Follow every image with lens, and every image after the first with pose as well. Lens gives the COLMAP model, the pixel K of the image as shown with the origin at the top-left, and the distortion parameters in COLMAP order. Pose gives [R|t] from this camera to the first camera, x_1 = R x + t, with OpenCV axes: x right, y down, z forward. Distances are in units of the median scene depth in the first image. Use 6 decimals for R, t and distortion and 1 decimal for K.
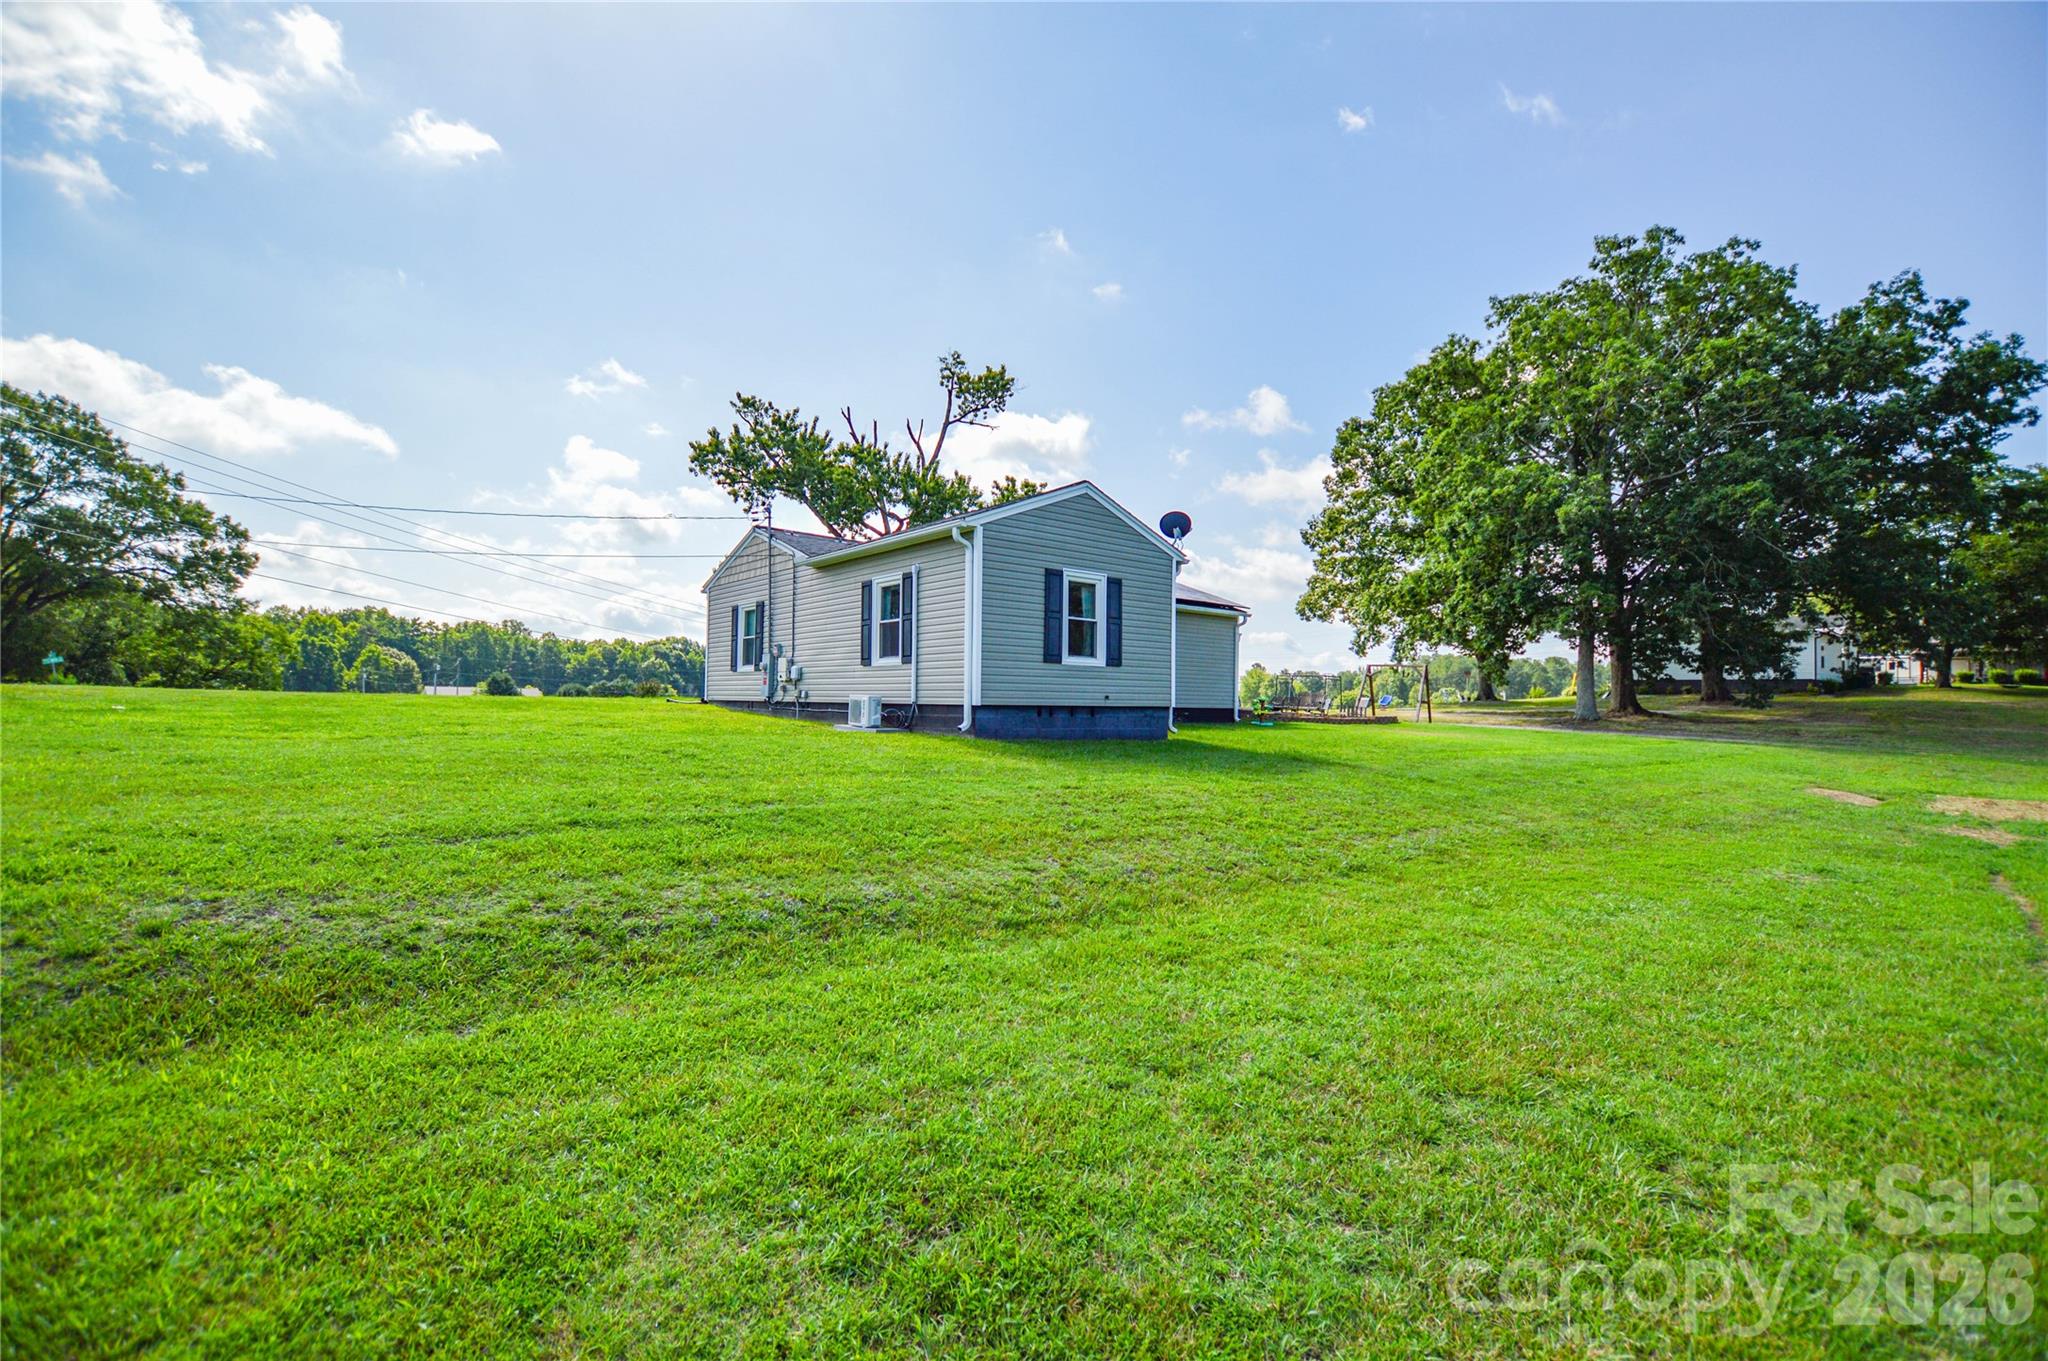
lens RADIAL K [[911.5, 0, 1021.6], [0, 911.5, 678.3], [0, 0, 1]] dist [-0.028516, 0.000673]
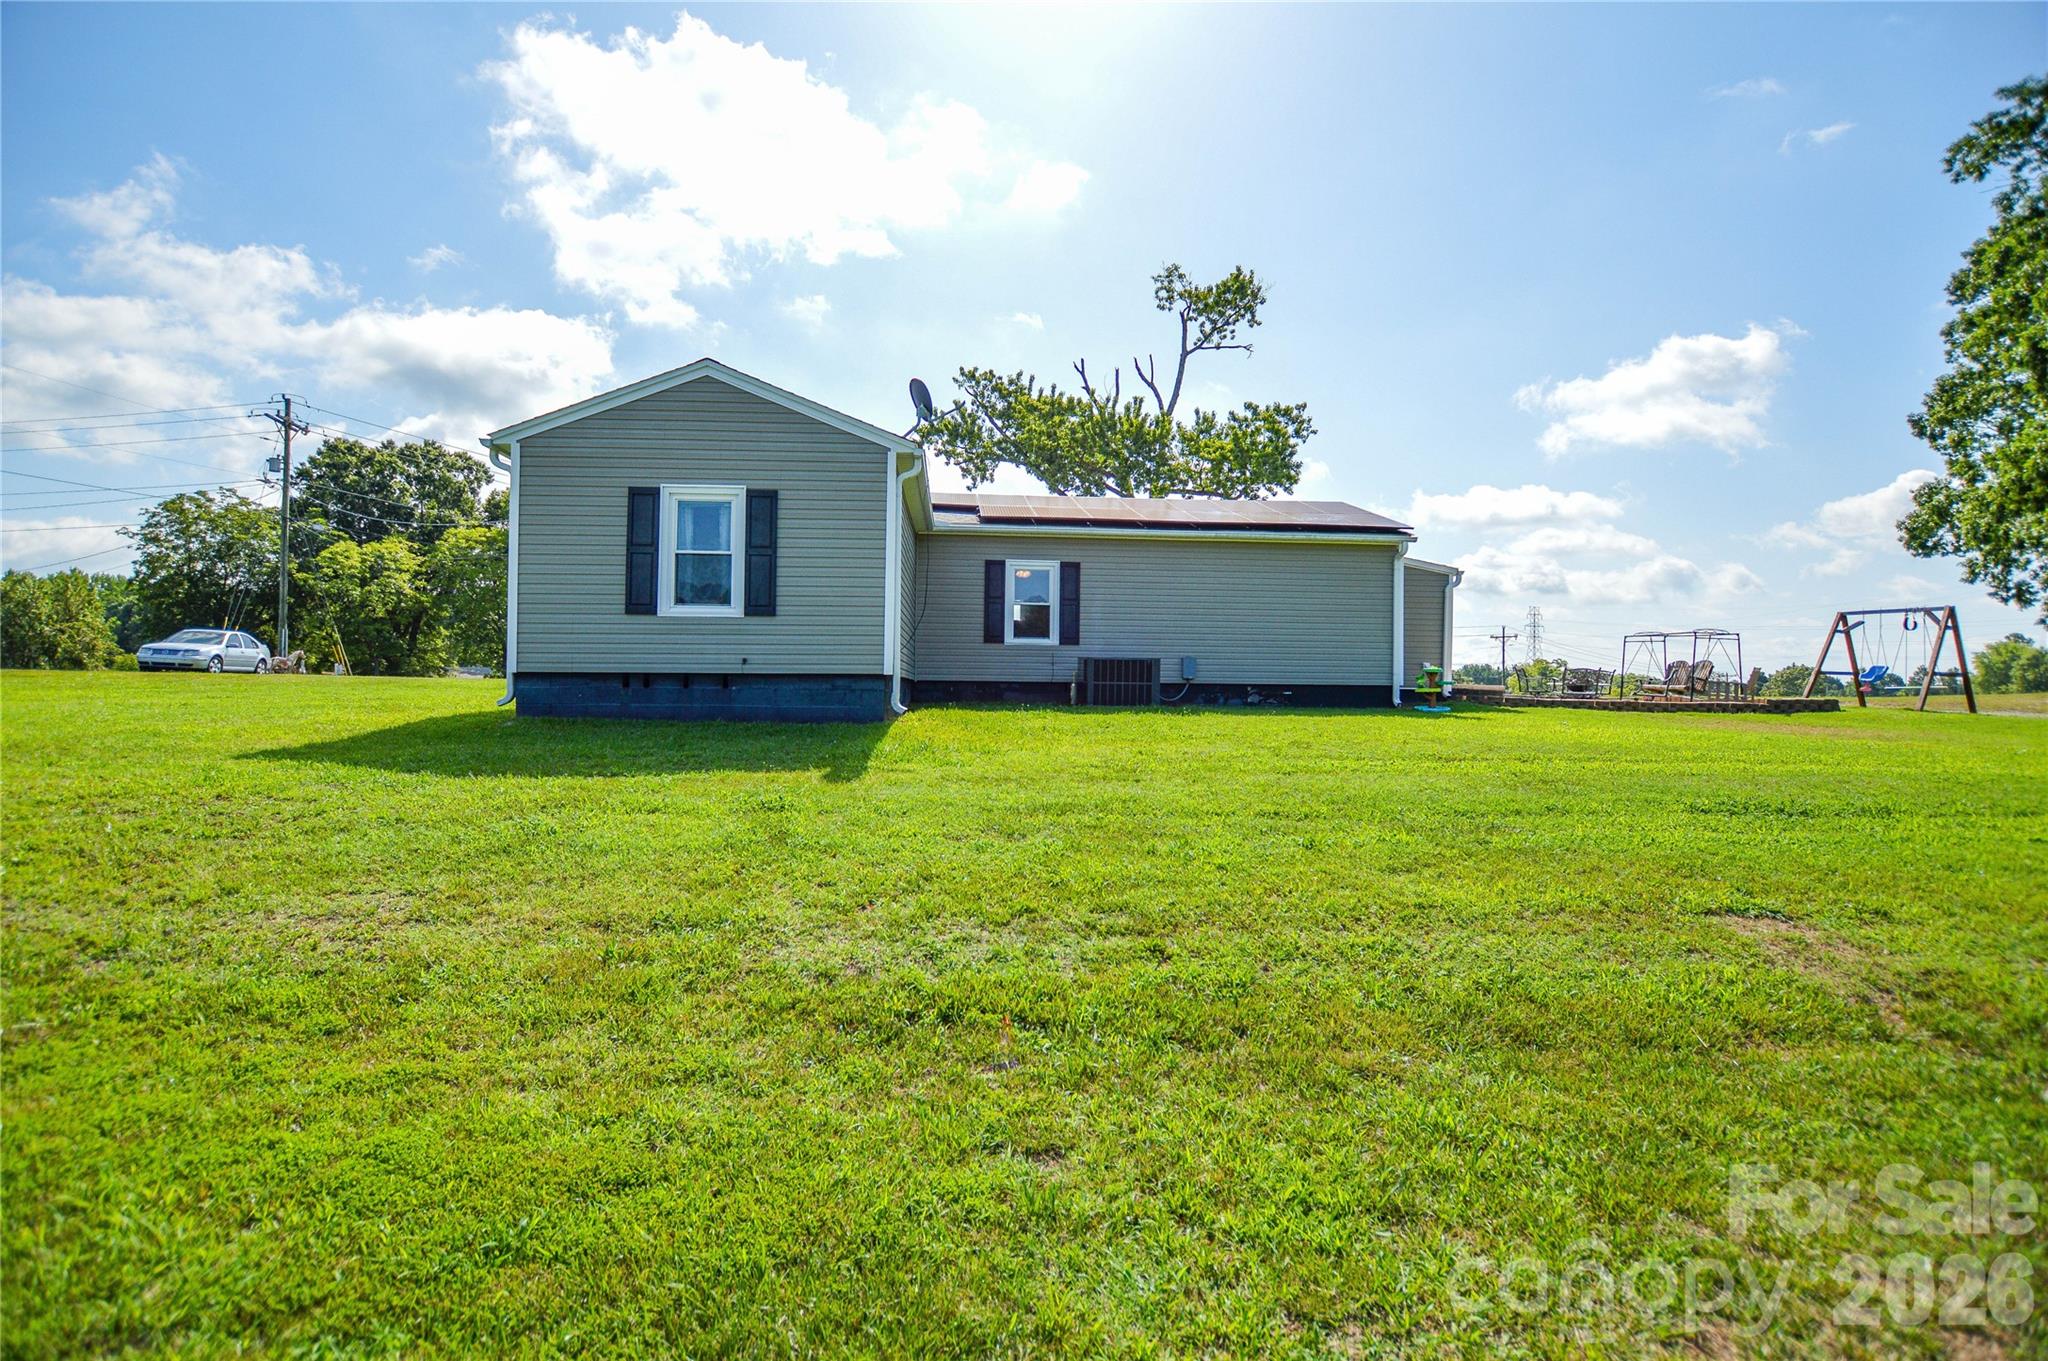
lens RADIAL K [[911.5, 0, 1021.6], [0, 911.5, 678.3], [0, 0, 1]] dist [-0.028516, 0.000673]
pose [[0.816316, -0.016589, -0.577367, 0.383518], [0.020767, 0.999784, 0.000635, 0.021780], [0.577232, -0.012508, 0.816484, 0.316588]]
